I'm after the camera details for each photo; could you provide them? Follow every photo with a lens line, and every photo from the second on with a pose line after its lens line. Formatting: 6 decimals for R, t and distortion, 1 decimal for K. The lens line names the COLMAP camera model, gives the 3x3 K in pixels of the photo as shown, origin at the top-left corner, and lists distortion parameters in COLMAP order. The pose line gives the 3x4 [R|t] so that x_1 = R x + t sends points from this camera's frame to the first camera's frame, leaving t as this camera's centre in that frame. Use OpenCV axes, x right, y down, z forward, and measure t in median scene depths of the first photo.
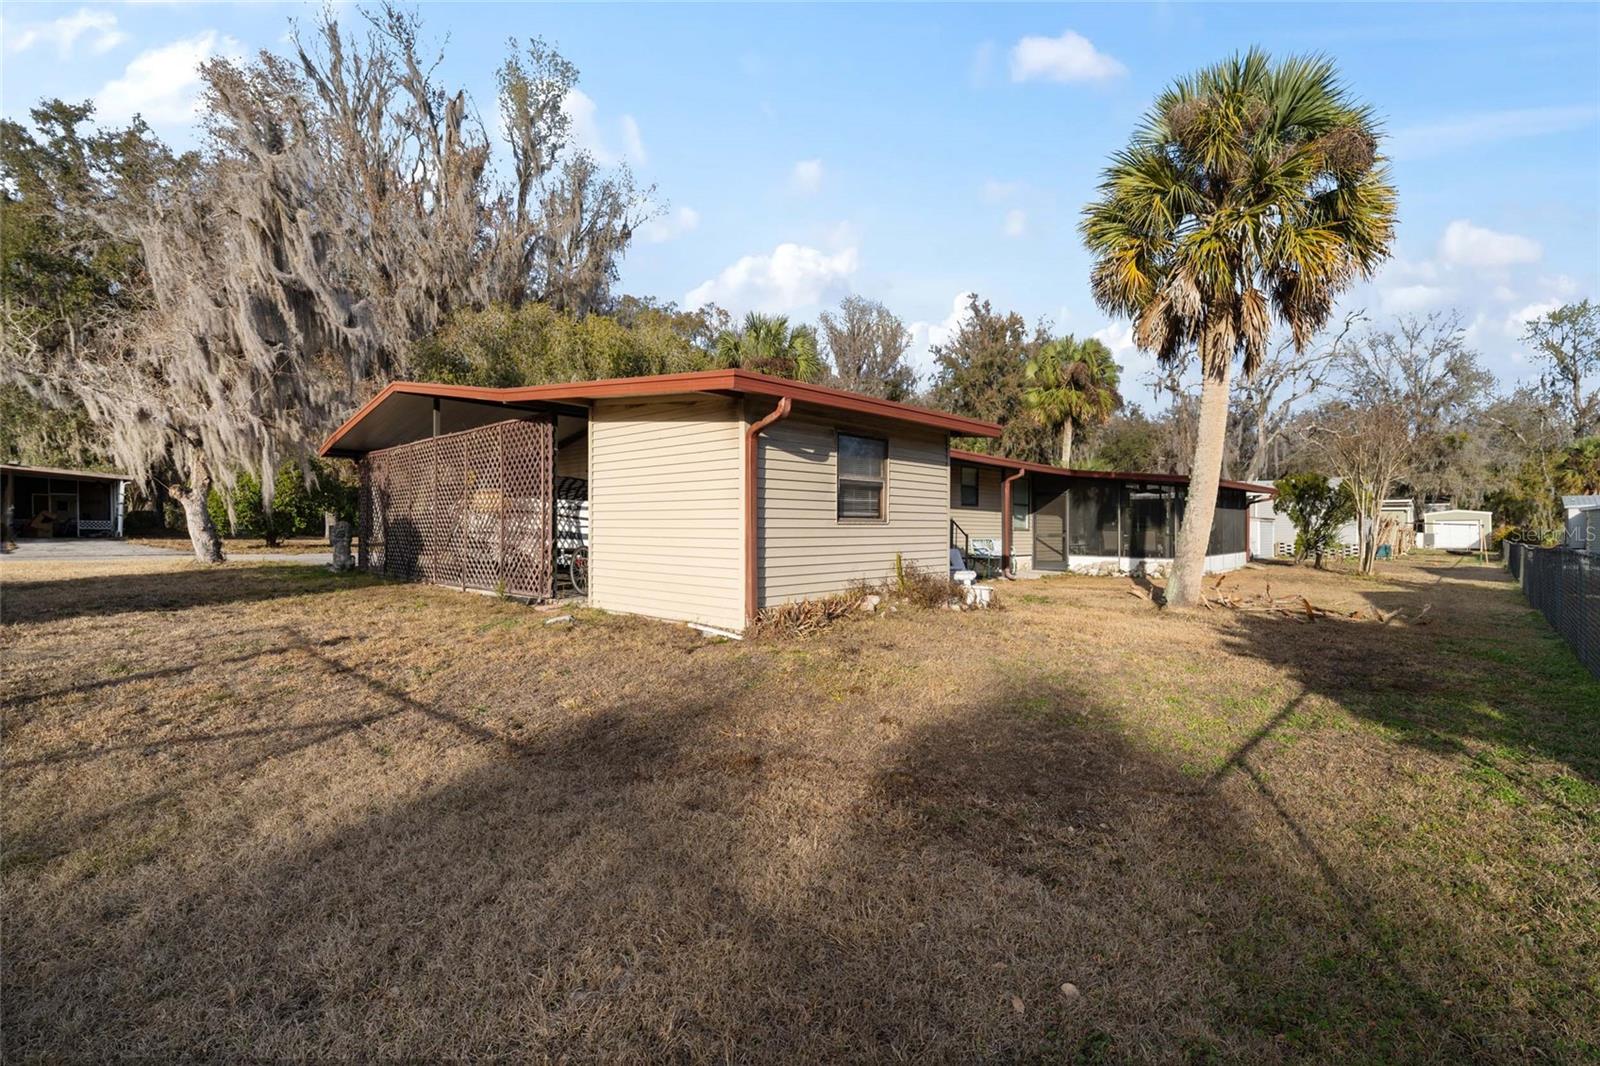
lens RADIAL K [[731.2, 0, 800.5], [0, 731.2, 533.5], [0, 0, 1]] dist [-0.002770, -0.001078]
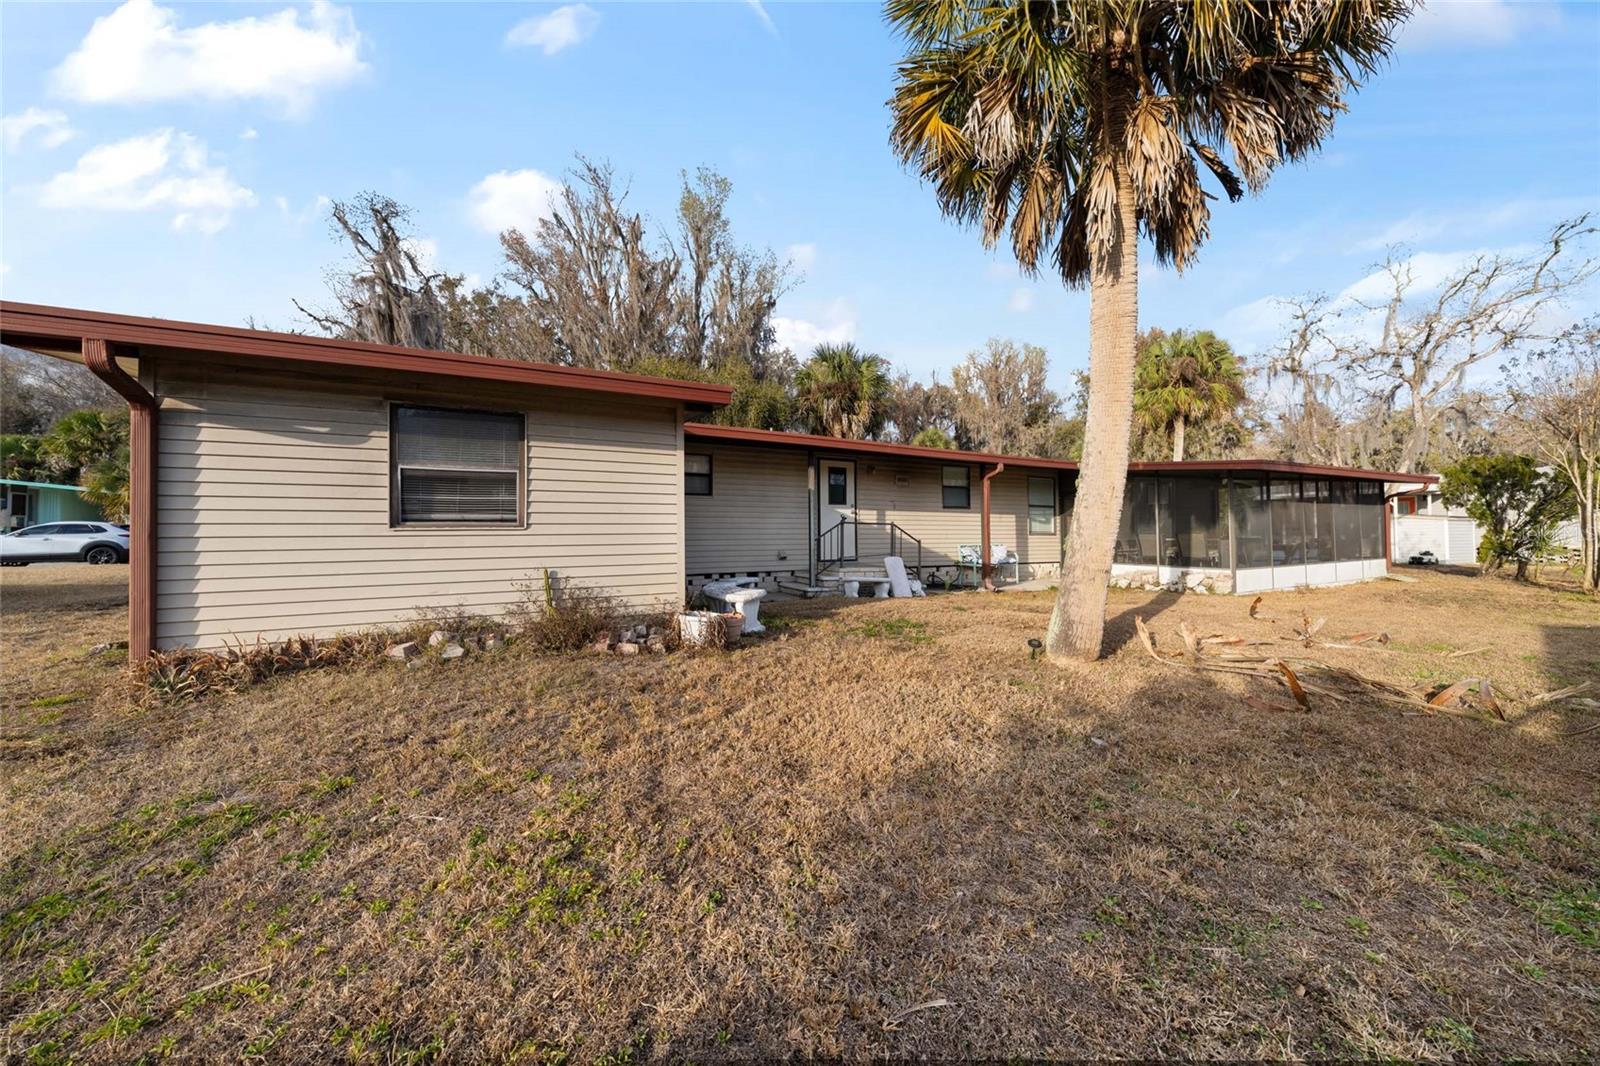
lens RADIAL K [[547.7, 0, 799.5], [0, 547.7, 531.5], [0, 0, 1]] dist [-0.001984, -0.000137]
pose [[0.937678, -0.013867, -0.347230, 0.211113], [0.008773, 0.999830, -0.016238, 0.000172], [0.347396, 0.012179, 0.937639, 0.217095]]
